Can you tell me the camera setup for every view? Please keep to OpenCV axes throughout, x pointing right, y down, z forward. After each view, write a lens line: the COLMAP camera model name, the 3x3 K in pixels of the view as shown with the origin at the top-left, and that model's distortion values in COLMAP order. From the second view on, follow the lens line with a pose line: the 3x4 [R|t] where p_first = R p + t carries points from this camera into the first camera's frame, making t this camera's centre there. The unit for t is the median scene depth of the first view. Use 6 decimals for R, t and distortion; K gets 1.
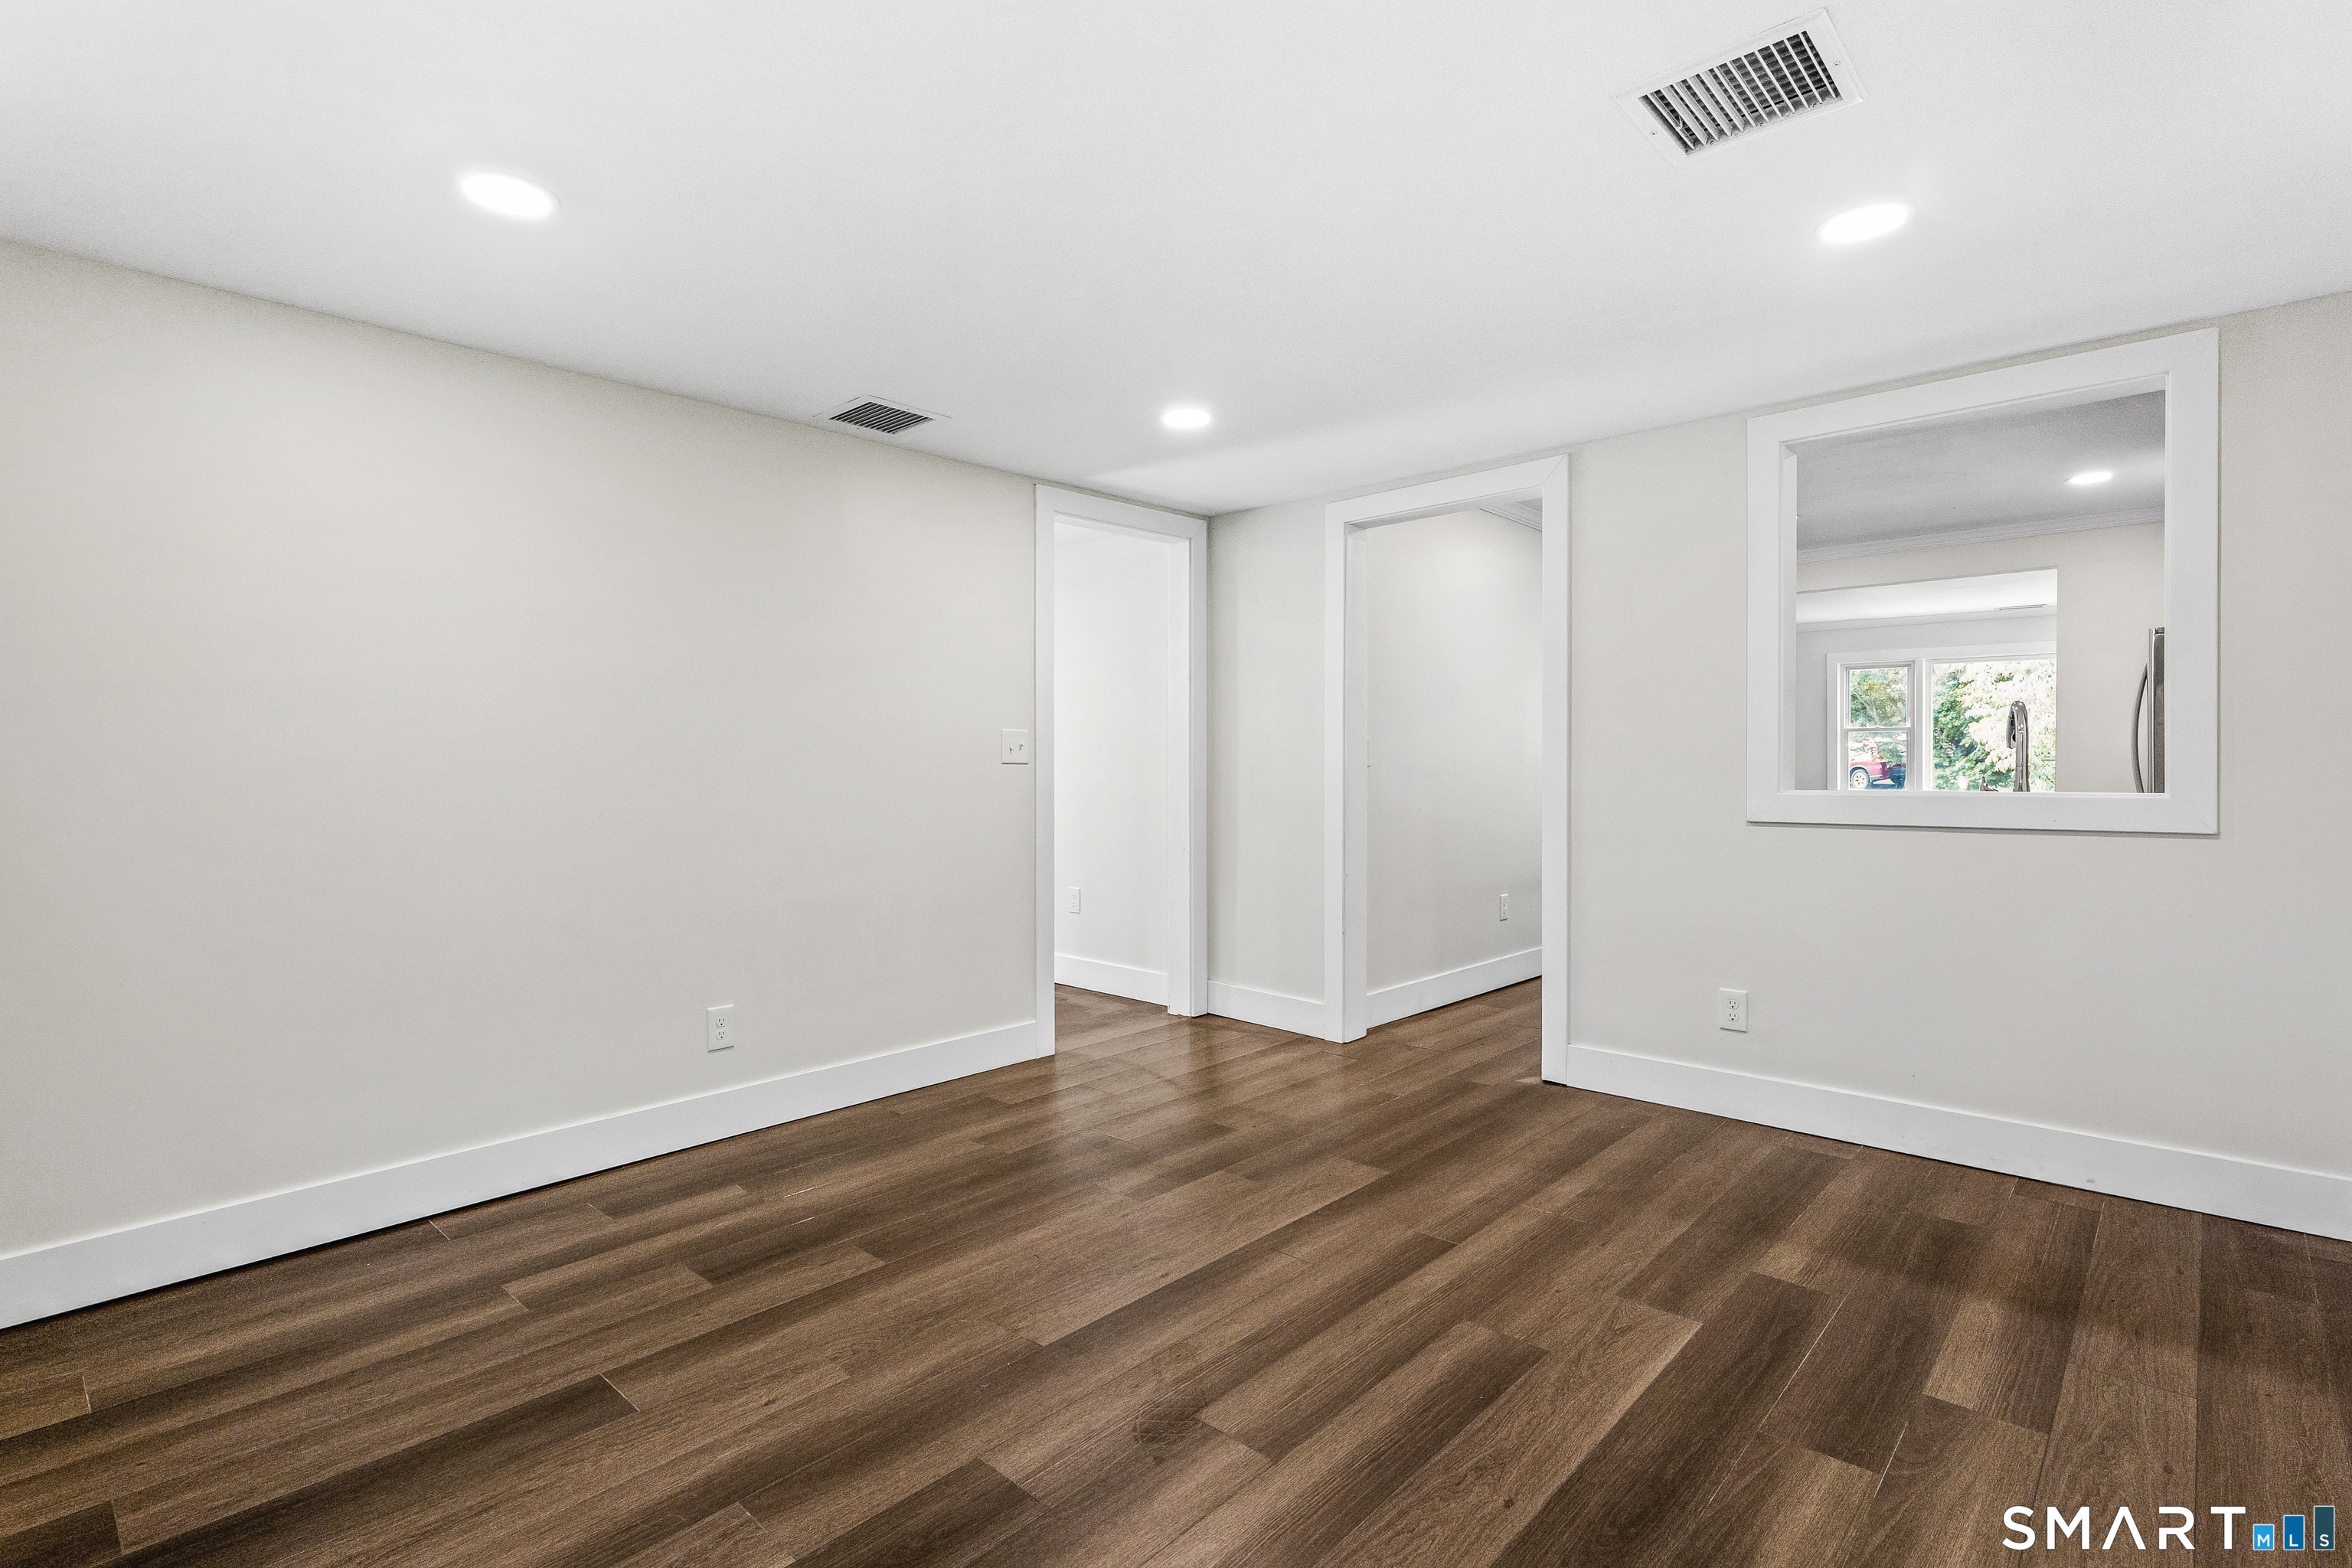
lens RADIAL K [[1131.8, 0, 1172.8], [0, 1131.8, 750.0], [0, 0, 1]] dist [0.000460, 0.000183]
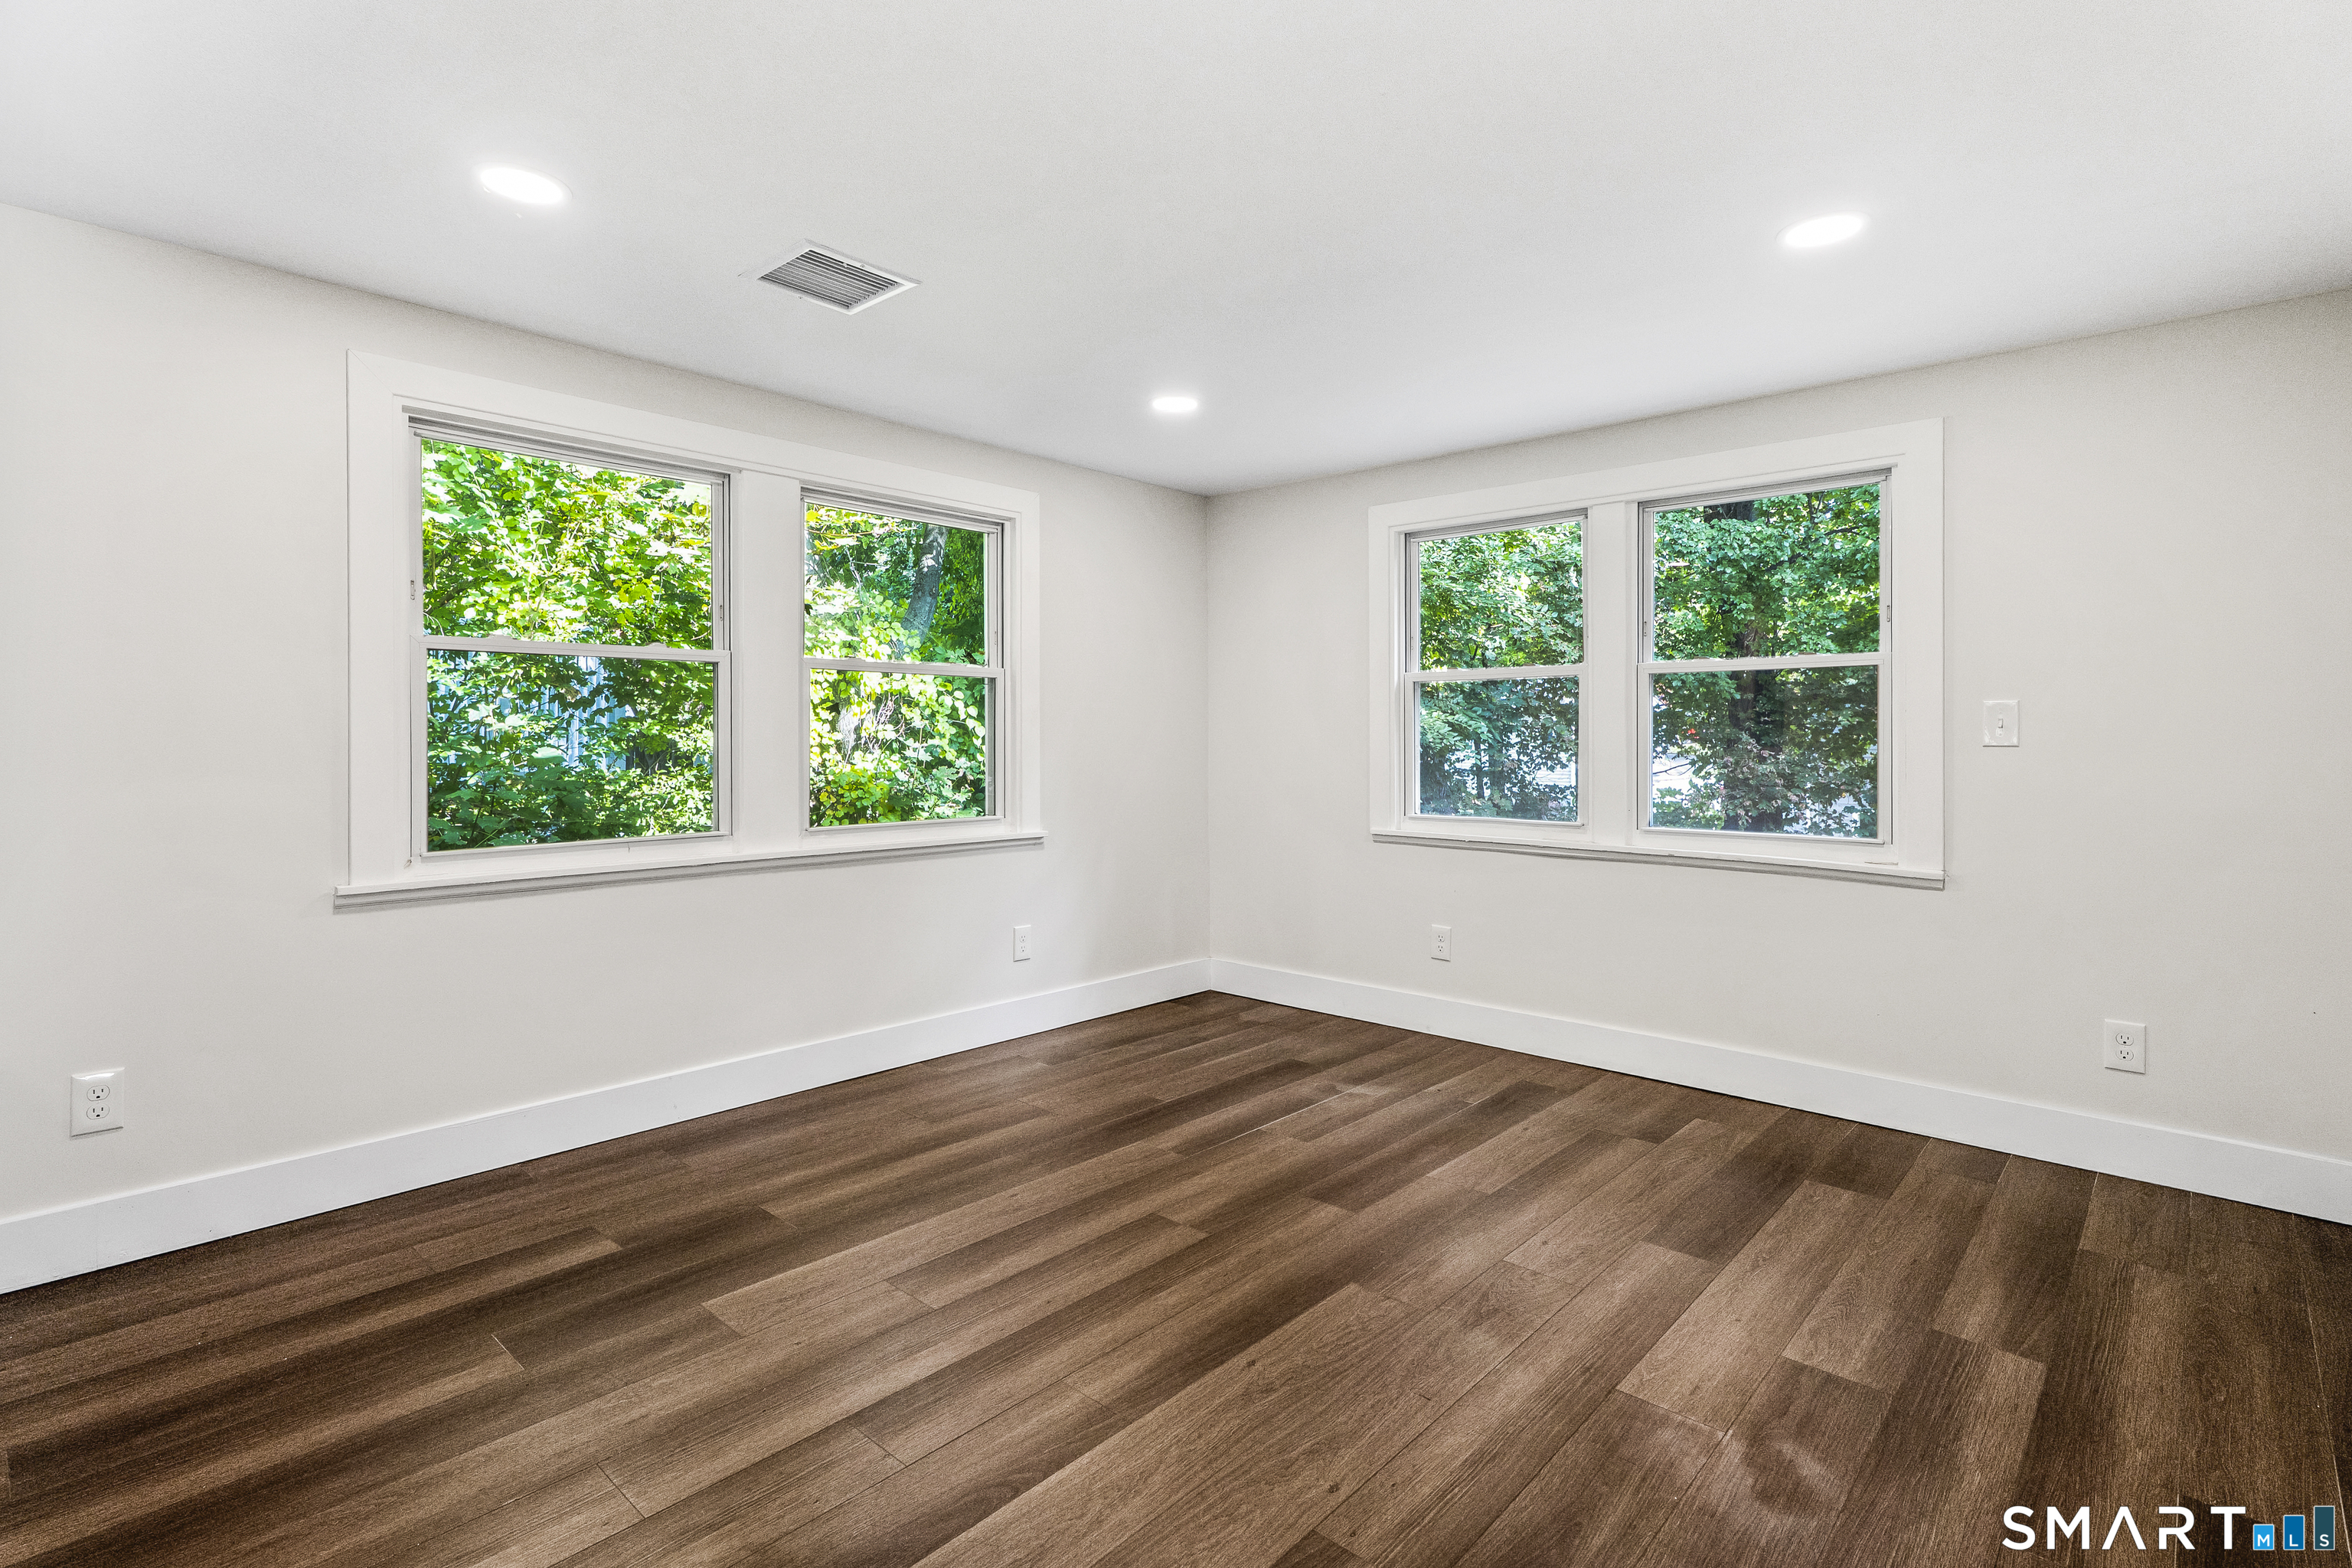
lens RADIAL K [[1131.8, 0, 1172.8], [0, 1131.8, 750.0], [0, 0, 1]] dist [0.000460, 0.000183]
pose [[-0.999992, -0.002076, 0.003369, 0.058141], [-0.002060, 0.999988, 0.004484, 0.018635], [-0.003378, 0.004477, -0.999984, 2.219456]]
